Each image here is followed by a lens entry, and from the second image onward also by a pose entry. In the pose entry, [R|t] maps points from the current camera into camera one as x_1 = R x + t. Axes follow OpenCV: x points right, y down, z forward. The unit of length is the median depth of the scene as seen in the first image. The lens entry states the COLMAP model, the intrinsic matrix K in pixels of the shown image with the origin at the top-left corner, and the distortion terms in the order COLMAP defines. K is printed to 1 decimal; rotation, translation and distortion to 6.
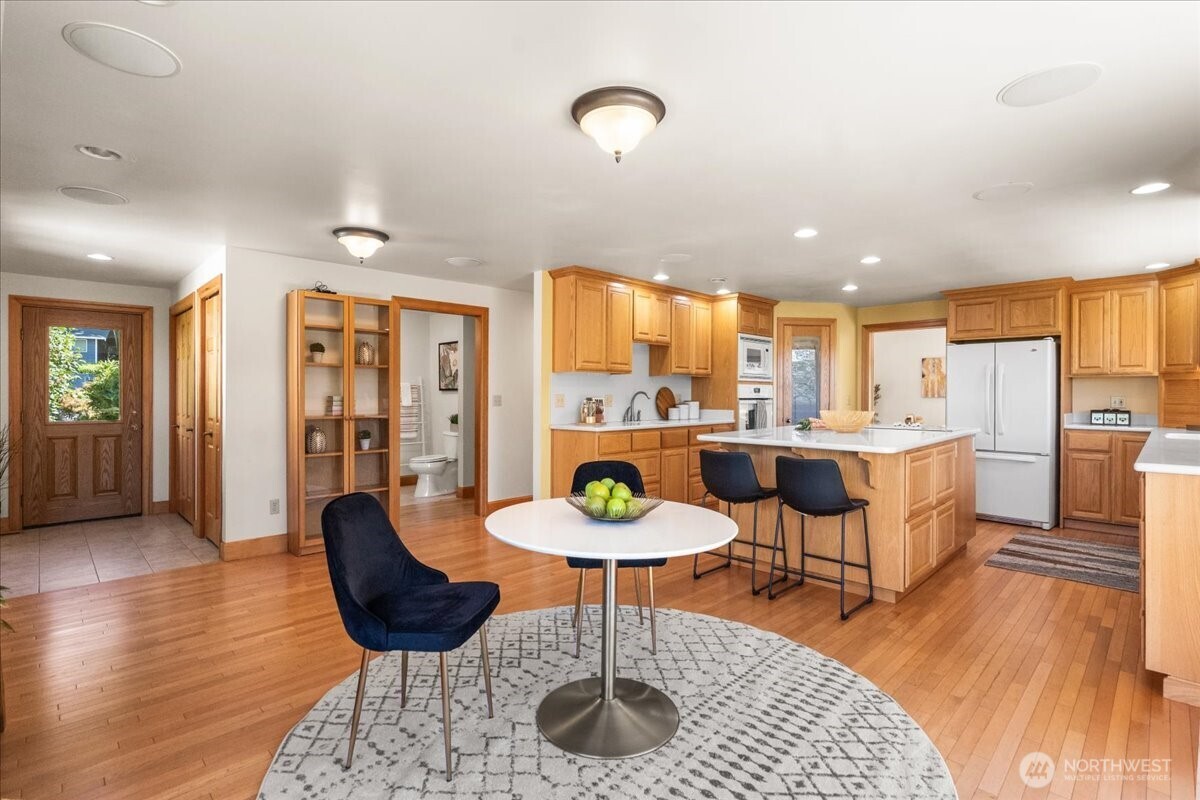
lens RADIAL K [[621.1, 0, 603.4], [0, 621.1, 406.7], [0, 0, 1]] dist [-0.013976, 0.001568]
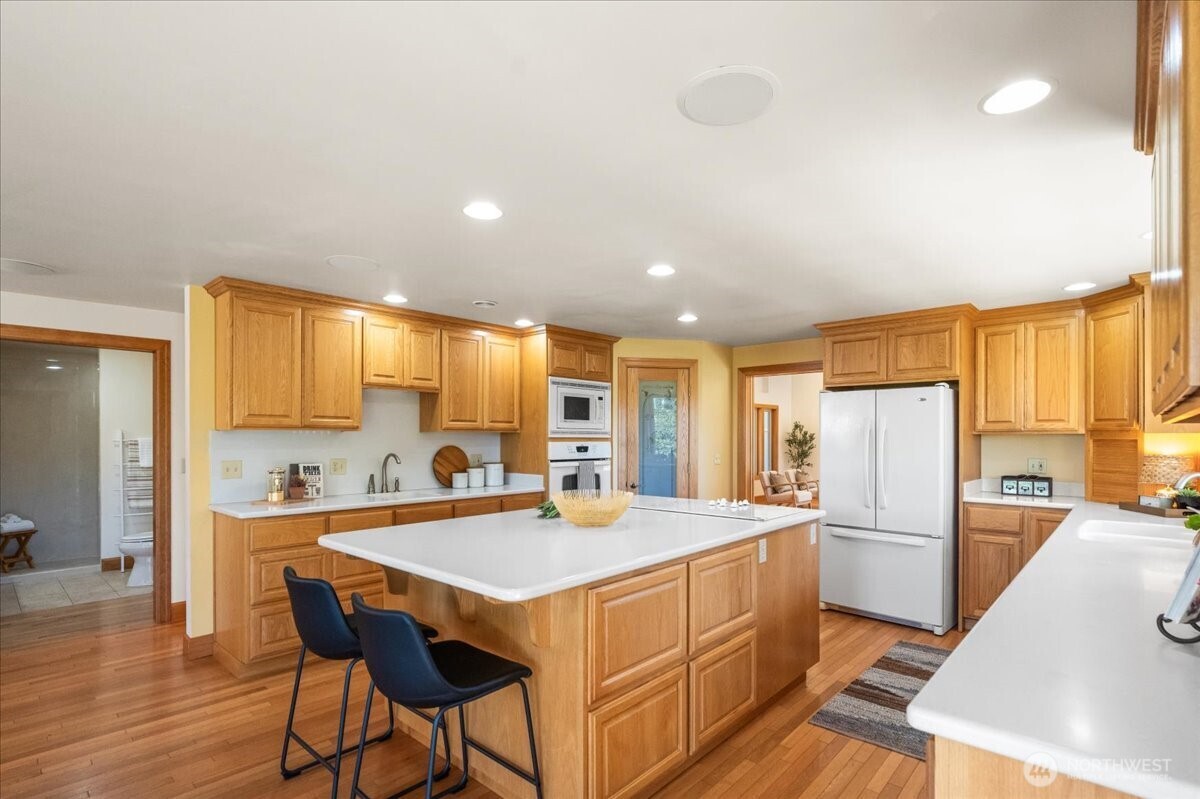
lens RADIAL K [[568.6, 0, 618.2], [0, 568.6, 443.9], [0, 0, 1]] dist [-0.011180, 0.000640]
pose [[0.999972, 0.002541, 0.007040, 0.310725], [-0.002495, 0.999976, -0.006532, -0.030600], [-0.007057, 0.006514, 0.999954, 0.296508]]
